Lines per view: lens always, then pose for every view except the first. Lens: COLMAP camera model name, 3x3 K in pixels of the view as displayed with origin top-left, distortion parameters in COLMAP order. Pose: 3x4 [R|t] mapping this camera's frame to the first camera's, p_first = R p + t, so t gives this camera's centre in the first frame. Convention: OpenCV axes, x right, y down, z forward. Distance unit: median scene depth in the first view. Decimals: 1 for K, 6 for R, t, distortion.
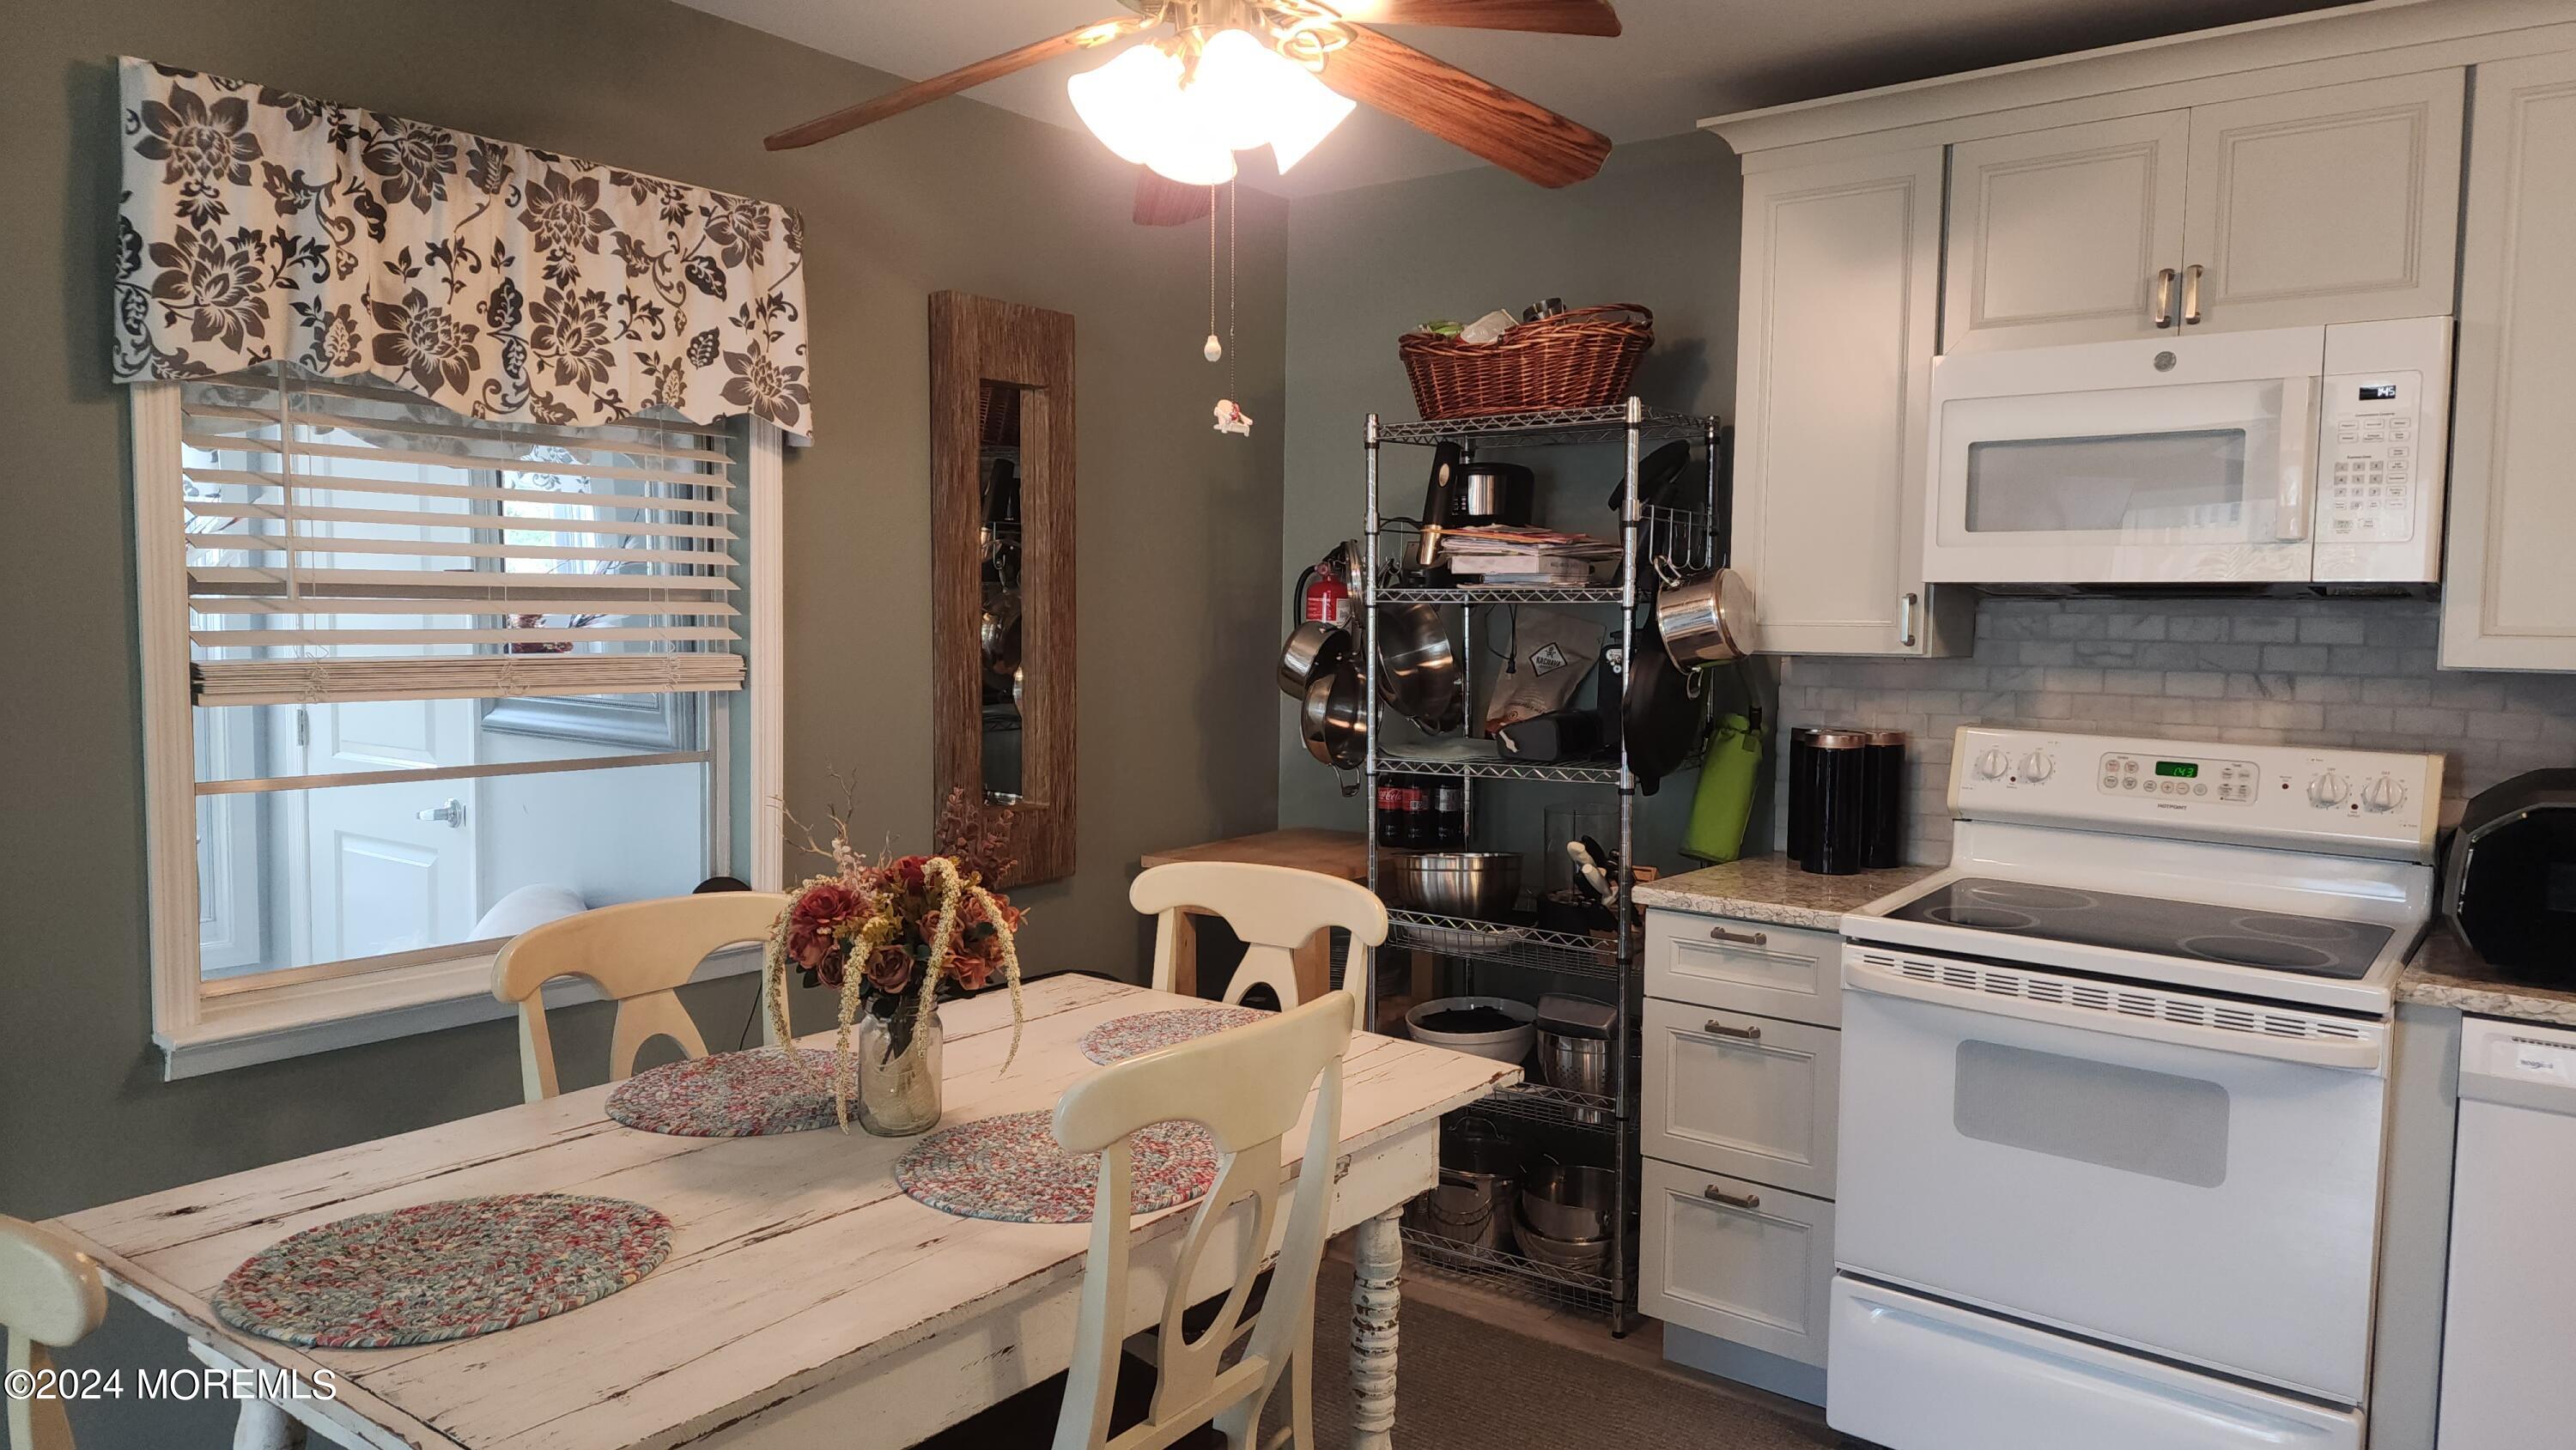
lens RADIAL K [[1738.0, 0, 1302.7], [0, 1738.0, 715.3], [0, 0, 1]] dist [0.002644, 0.001046]
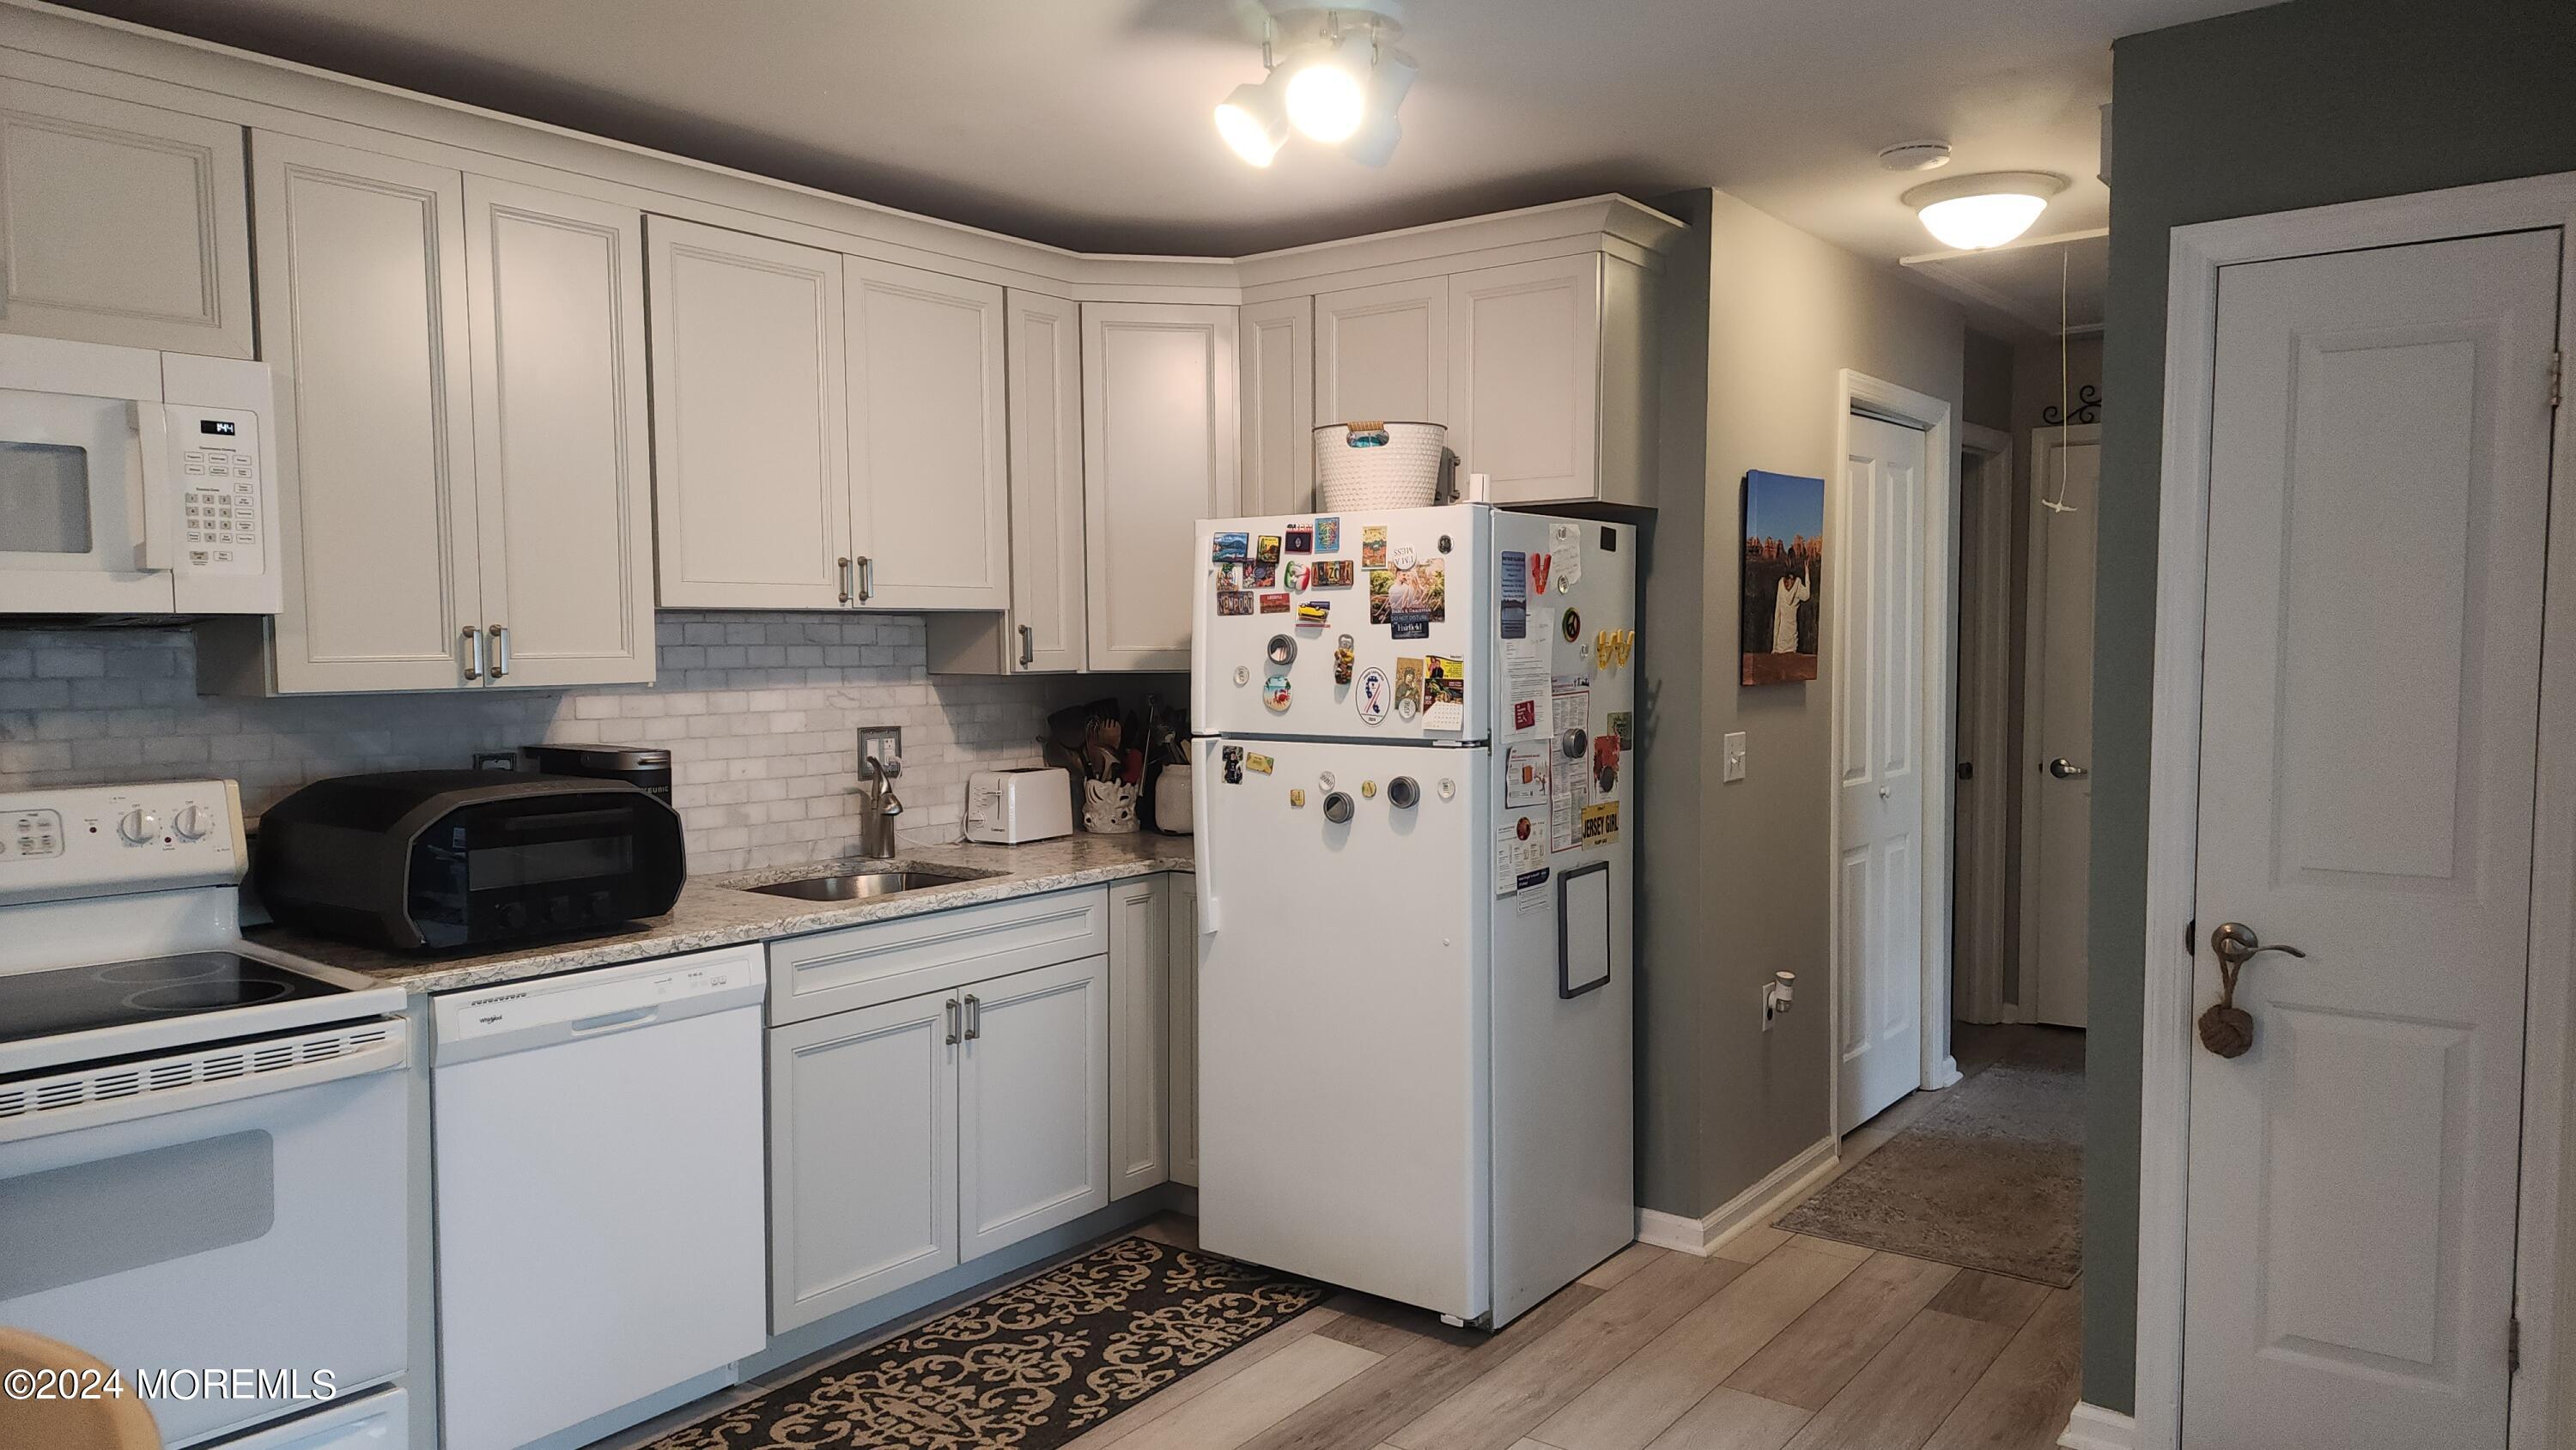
lens RADIAL K [[1738.0, 0, 1304.0], [0, 1738.0, 740.7], [0, 0, 1]] dist [0.002644, 0.001046]
pose [[-0.006993, -0.074549, 0.997193, -0.390123], [0.069693, 0.994756, 0.074856, -0.033184], [-0.997544, 0.070020, -0.001761, 0.359610]]
